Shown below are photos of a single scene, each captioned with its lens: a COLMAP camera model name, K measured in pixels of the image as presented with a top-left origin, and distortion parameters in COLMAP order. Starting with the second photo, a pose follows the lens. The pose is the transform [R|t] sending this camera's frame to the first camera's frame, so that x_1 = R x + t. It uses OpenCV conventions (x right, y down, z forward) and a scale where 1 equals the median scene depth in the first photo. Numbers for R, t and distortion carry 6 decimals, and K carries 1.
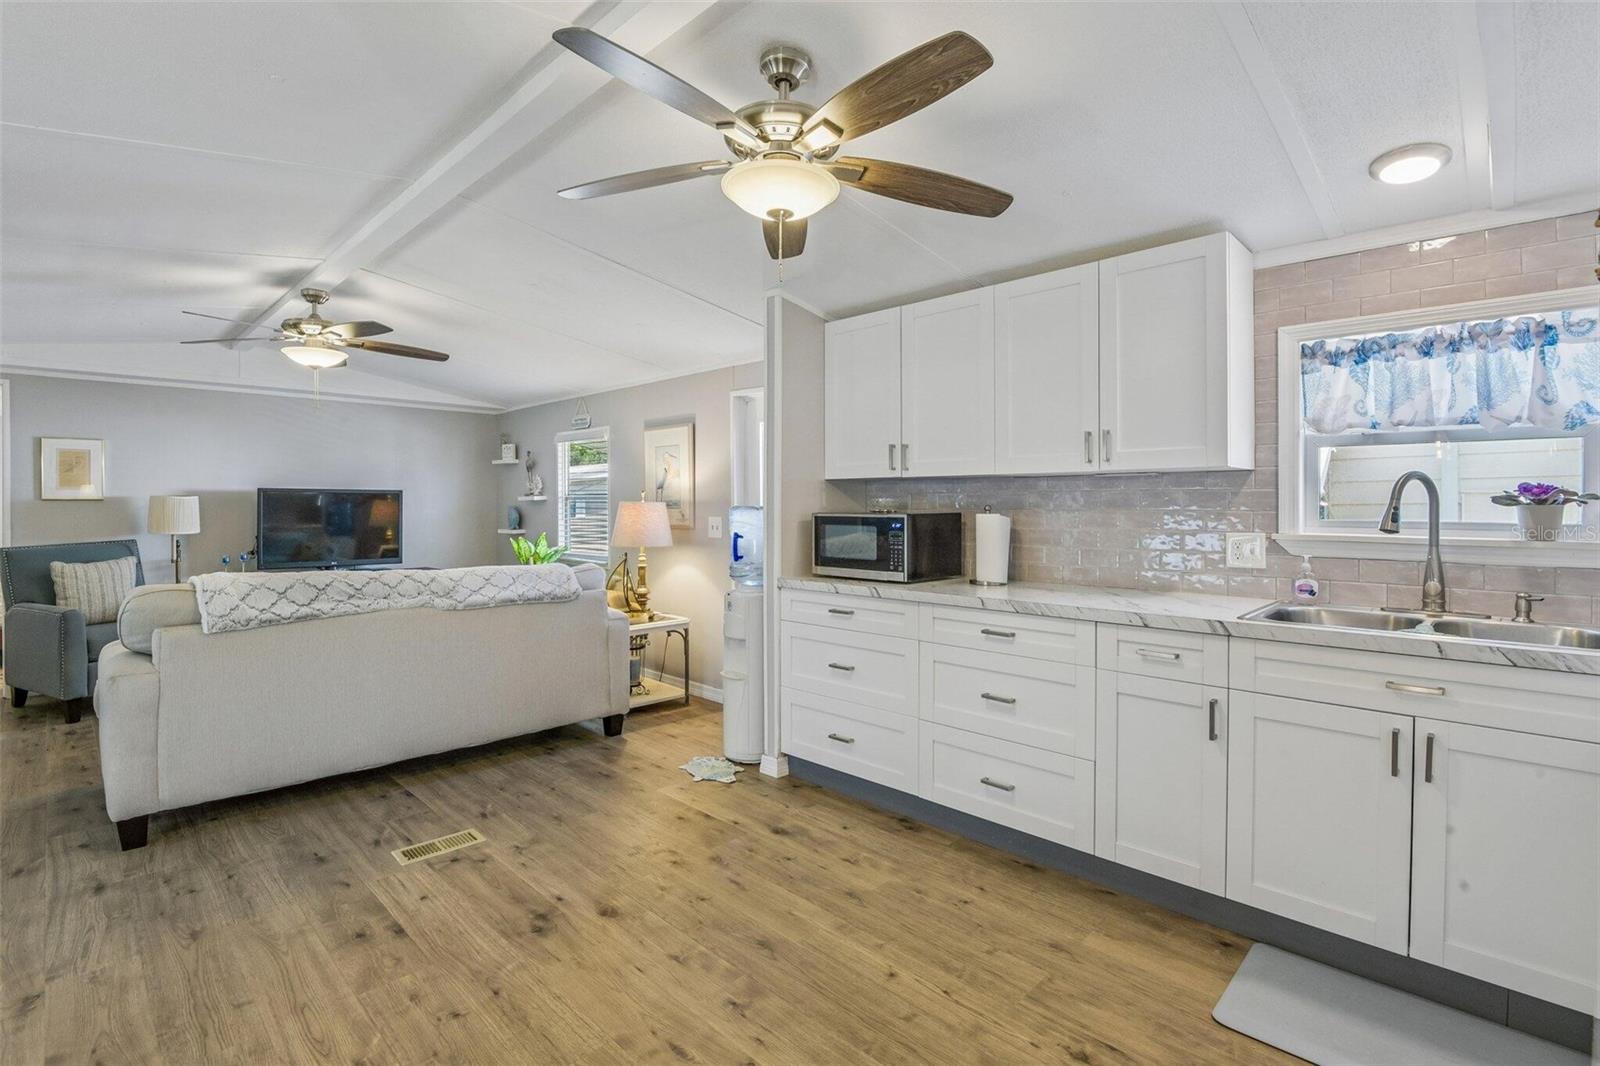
lens RADIAL K [[749.9, 0, 789.0], [0, 749.9, 500.7], [0, 0, 1]] dist [-0.011202, -0.004166]
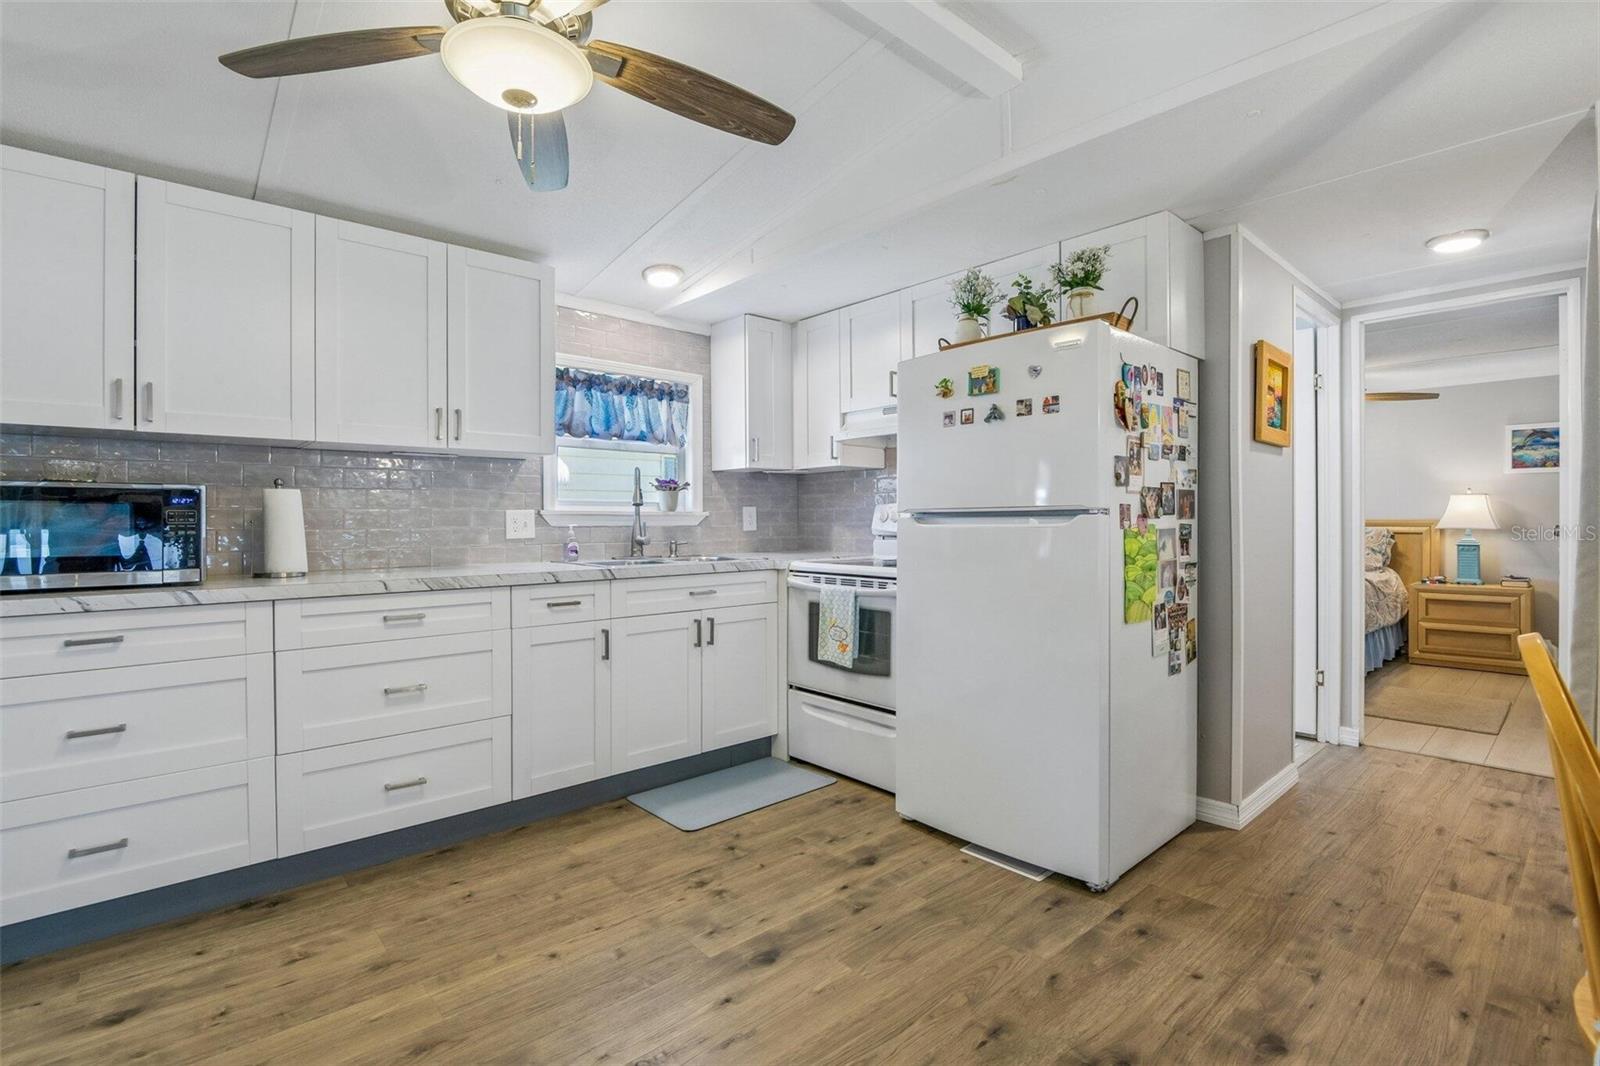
lens RADIAL K [[749.9, 0, 800.5], [0, 749.9, 522.2], [0, 0, 1]] dist [-0.011202, -0.004166]
pose [[0.054218, -0.003460, 0.998523, -0.575419], [-0.002206, 0.999991, 0.003584, 0.055984], [-0.998527, -0.002397, 0.054210, 0.458679]]
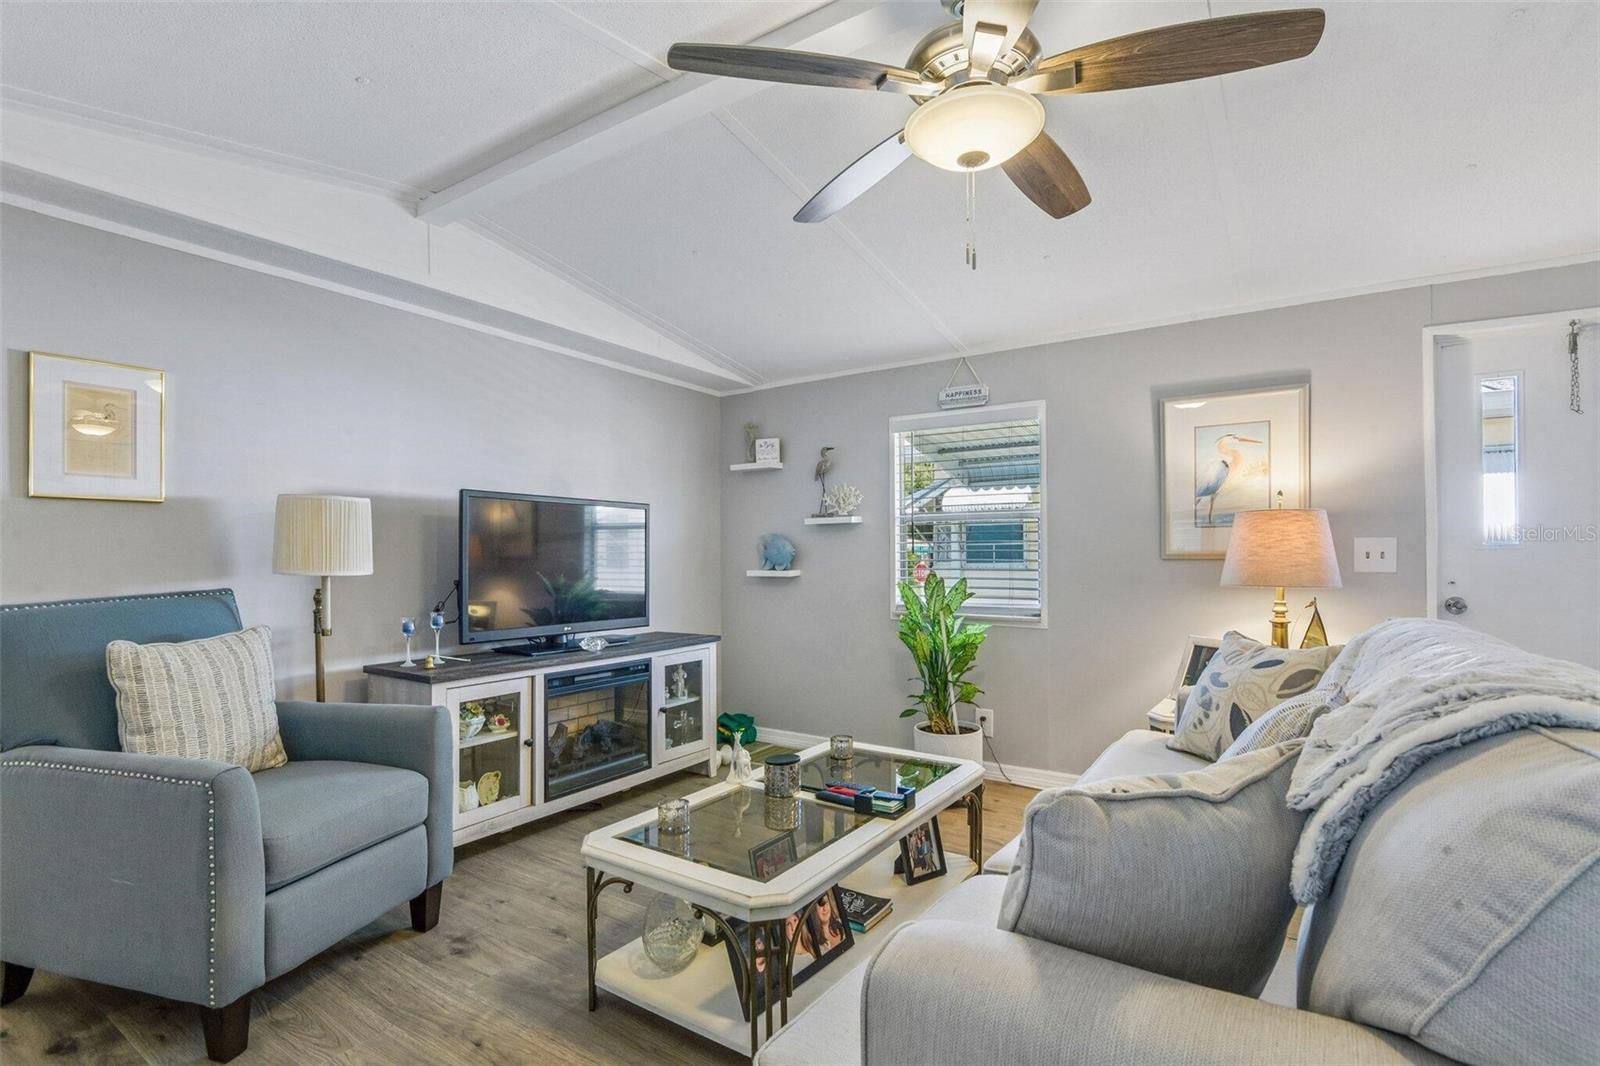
lens RADIAL K [[749.9, 0, 802.7], [0, 749.9, 545.4], [0, 0, 1]] dist [-0.011202, -0.004166]
pose [[0.980729, 0.000178, 0.195373, -1.163469], [0.001667, 0.999956, -0.009283, 0.057370], [-0.195366, 0.009430, 0.980685, 0.871993]]
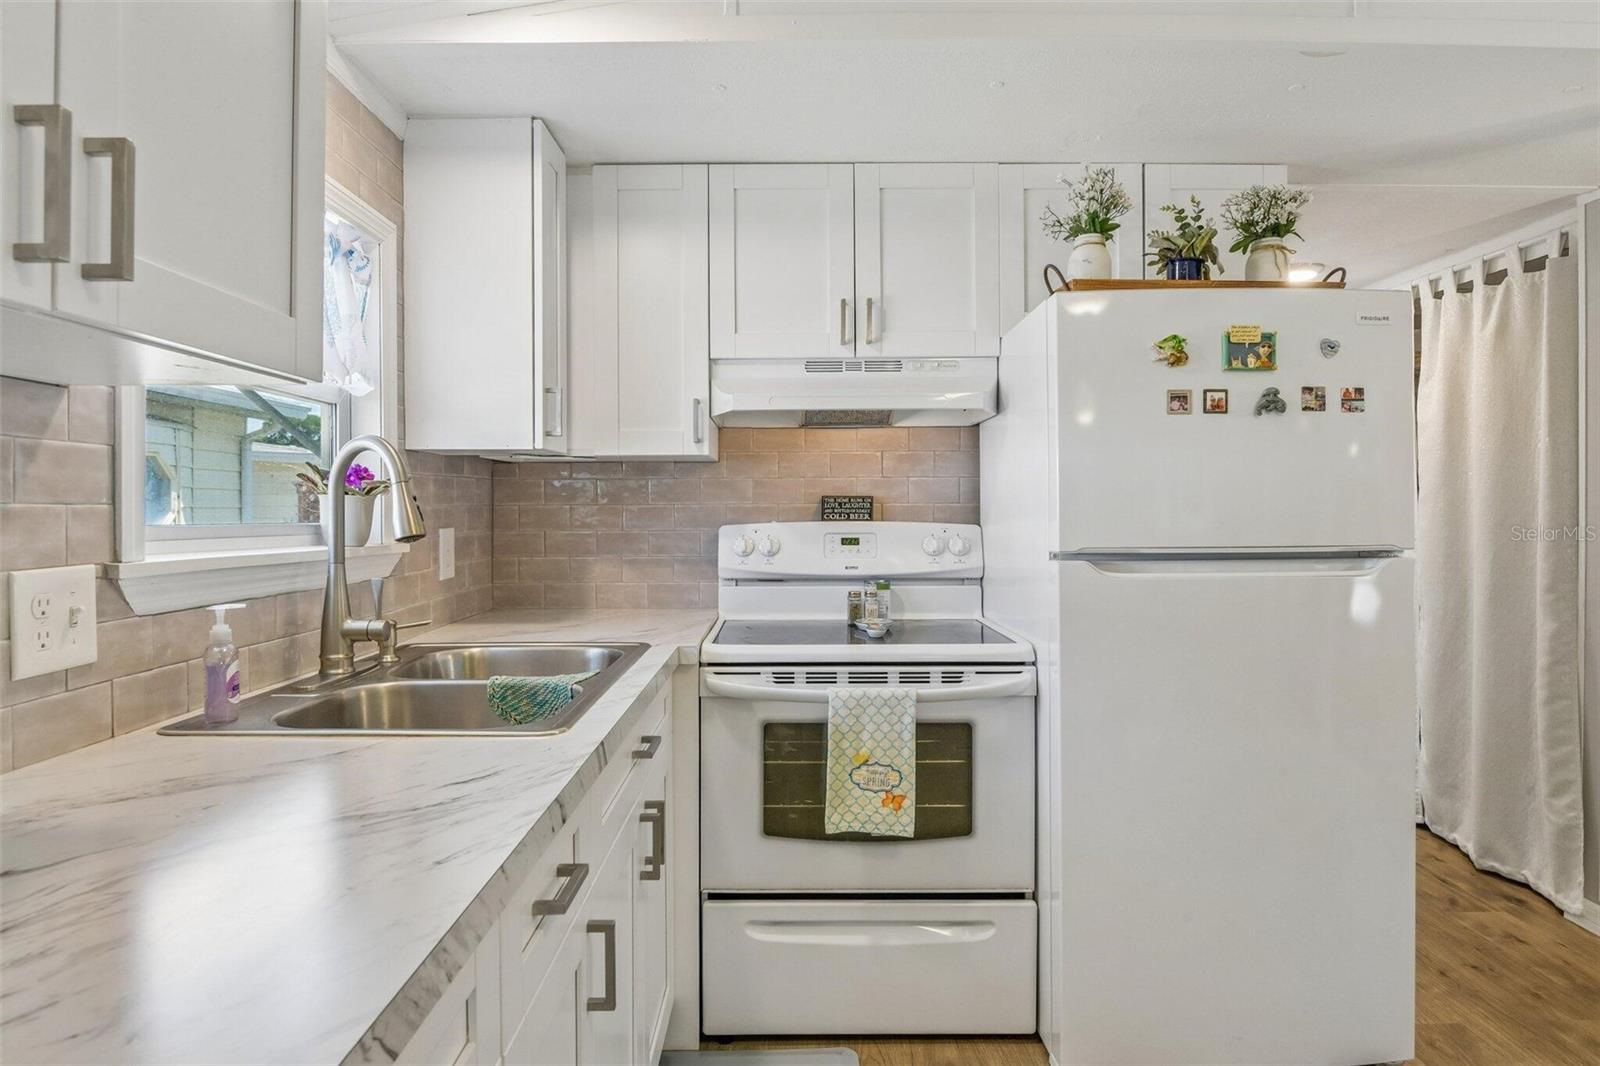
lens RADIAL K [[907.4, 0, 791.2], [0, 907.4, 519.6], [0, 0, 1]] dist [-0.015750, -0.003632]
pose [[-0.712356, -0.002706, 0.701813, 0.088276], [-0.001180, 0.999996, 0.002659, 0.019320], [-0.701818, 0.001066, -0.712356, 1.023673]]
